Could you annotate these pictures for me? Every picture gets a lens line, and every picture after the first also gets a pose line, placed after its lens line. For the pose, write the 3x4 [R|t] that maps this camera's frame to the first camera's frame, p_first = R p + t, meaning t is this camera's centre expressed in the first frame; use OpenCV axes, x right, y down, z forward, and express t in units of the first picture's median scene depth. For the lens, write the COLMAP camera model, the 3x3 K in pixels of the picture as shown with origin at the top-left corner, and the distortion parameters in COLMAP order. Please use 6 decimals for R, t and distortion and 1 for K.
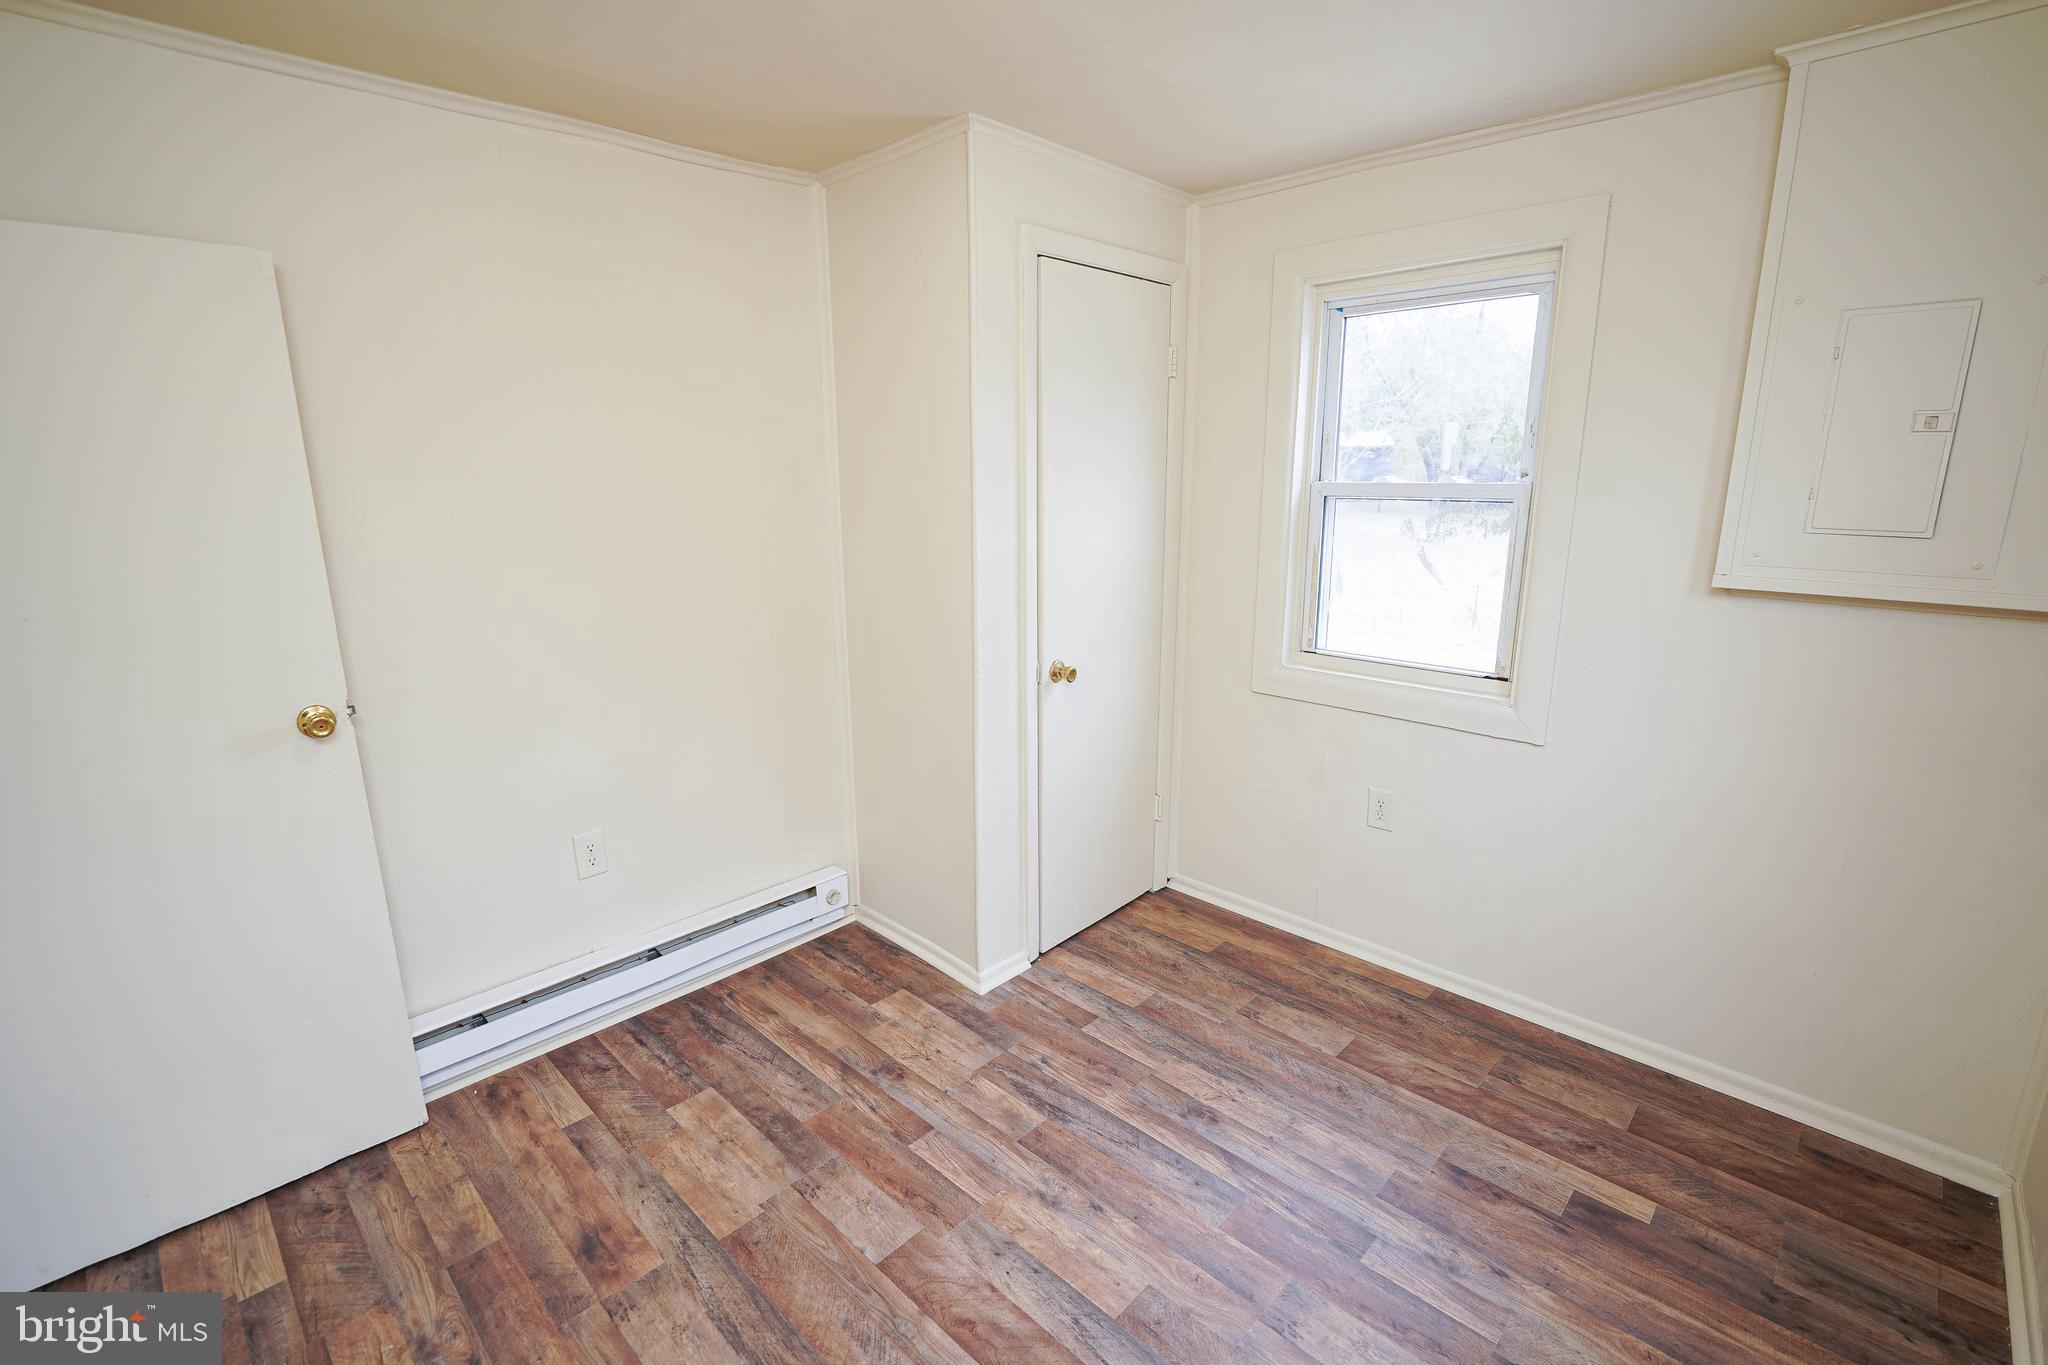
lens RADIAL K [[906.9, 0, 1017.3], [0, 906.9, 673.2], [0, 0, 1]] dist [-0.016216, -0.000104]
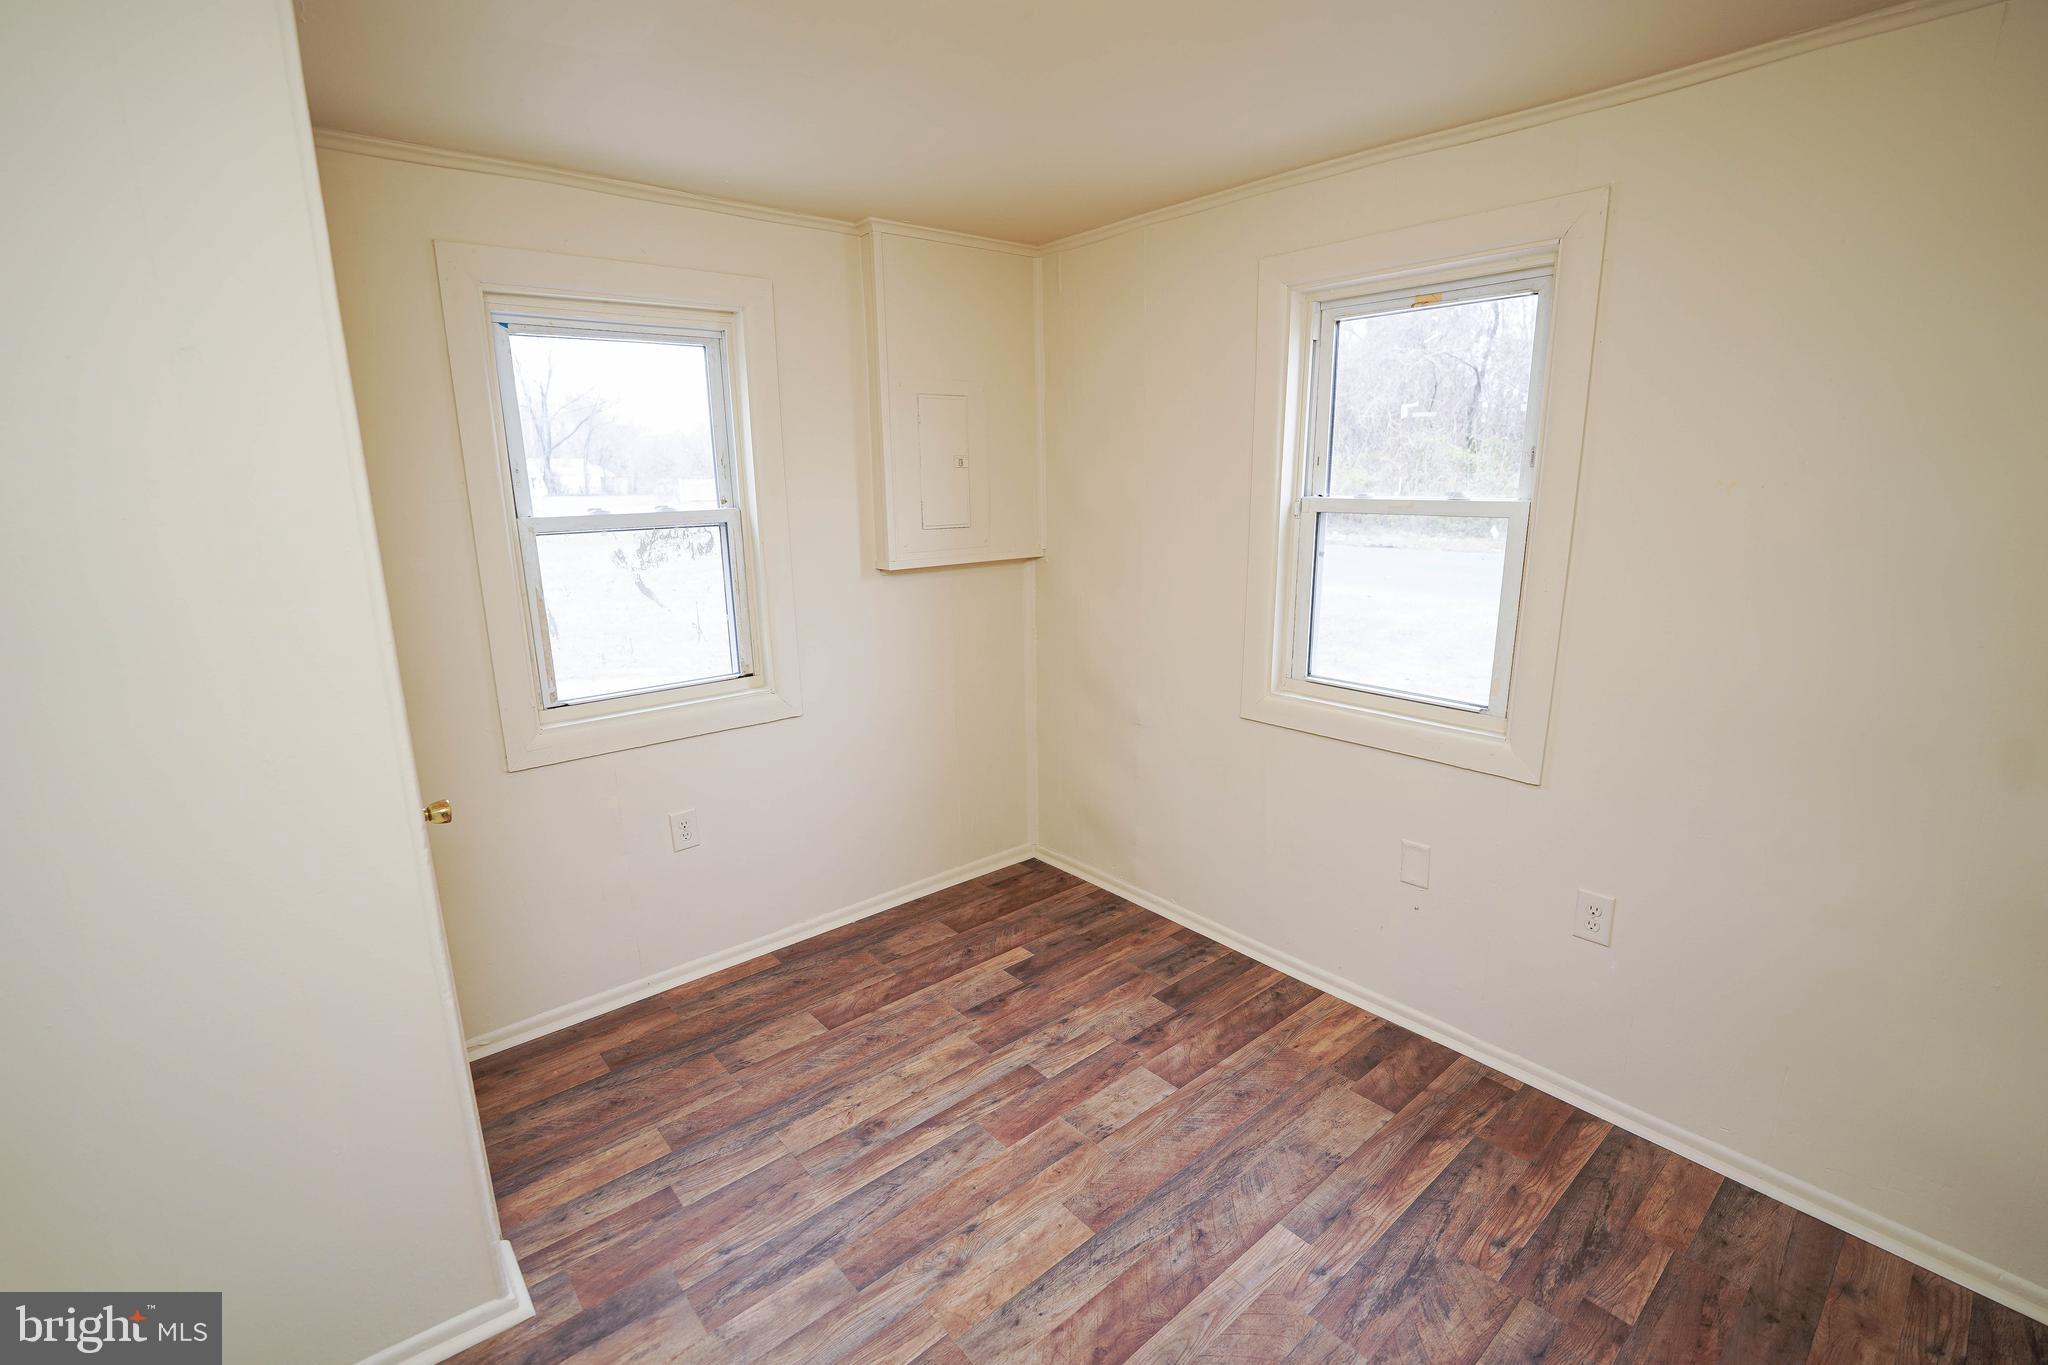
lens RADIAL K [[898.2, 0, 985.4], [0, 898.2, 678.4], [0, 0, 1]] dist [-0.012733, -0.000186]
pose [[0.121602, -0.213146, 0.969423, -0.679539], [0.242191, 0.953523, 0.179270, -0.151794], [-0.962578, 0.212987, 0.167572, 0.627469]]
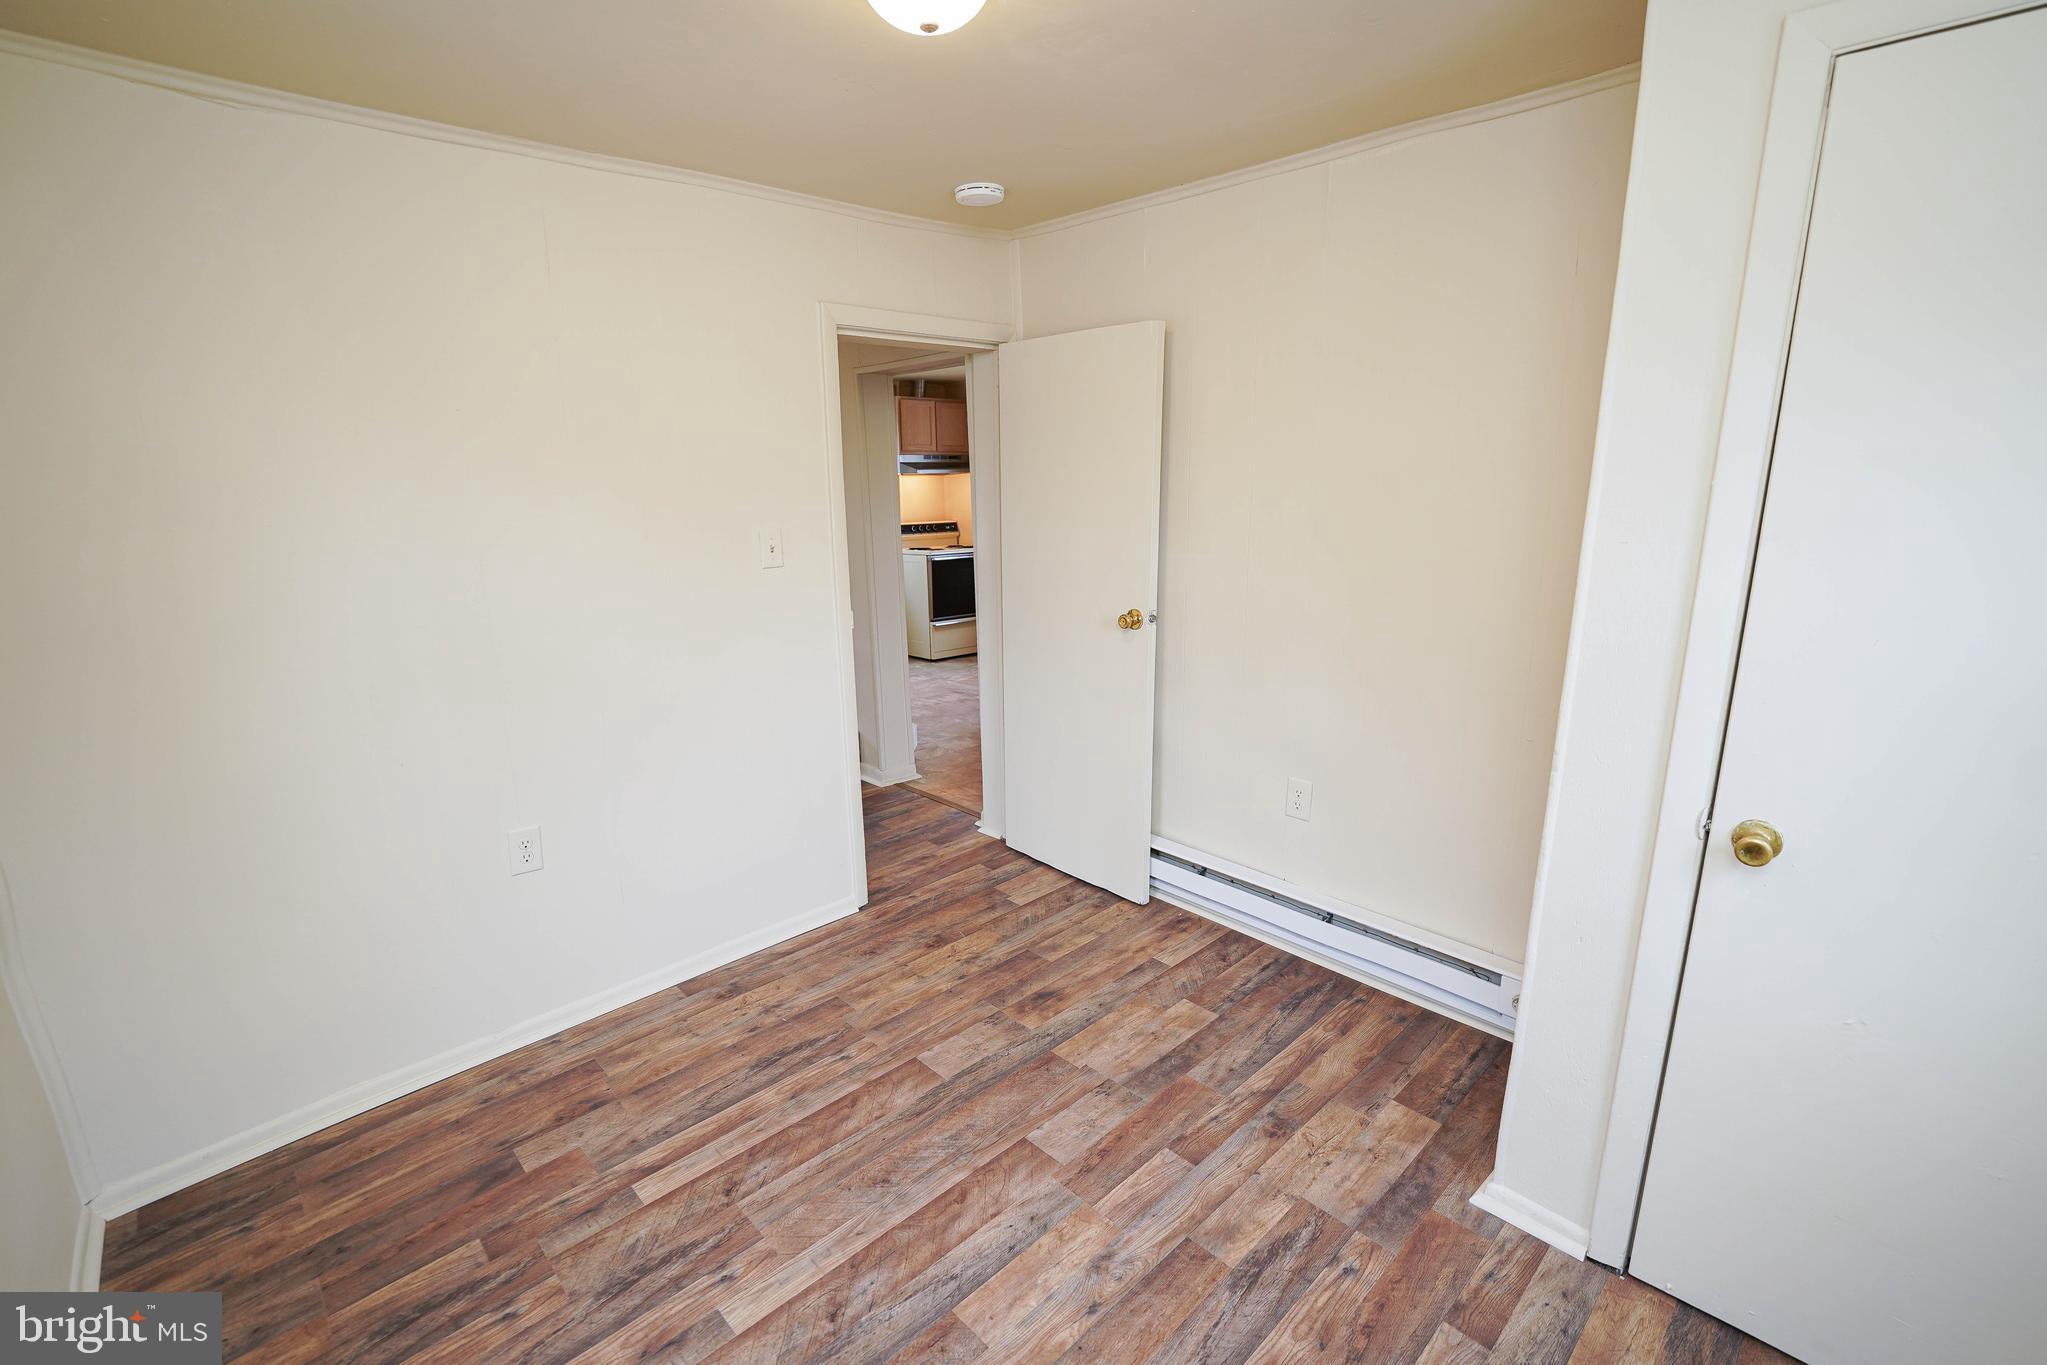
lens RADIAL K [[910.8, 0, 1023.5], [0, 910.8, 682.5], [0, 0, 1]] dist [-0.020894, -0.000073]
pose [[-0.024545, 0.242088, -0.969944, 0.728008], [-0.211120, 0.947099, 0.241728, -0.169824], [0.977152, 0.210708, 0.027863, 0.712436]]
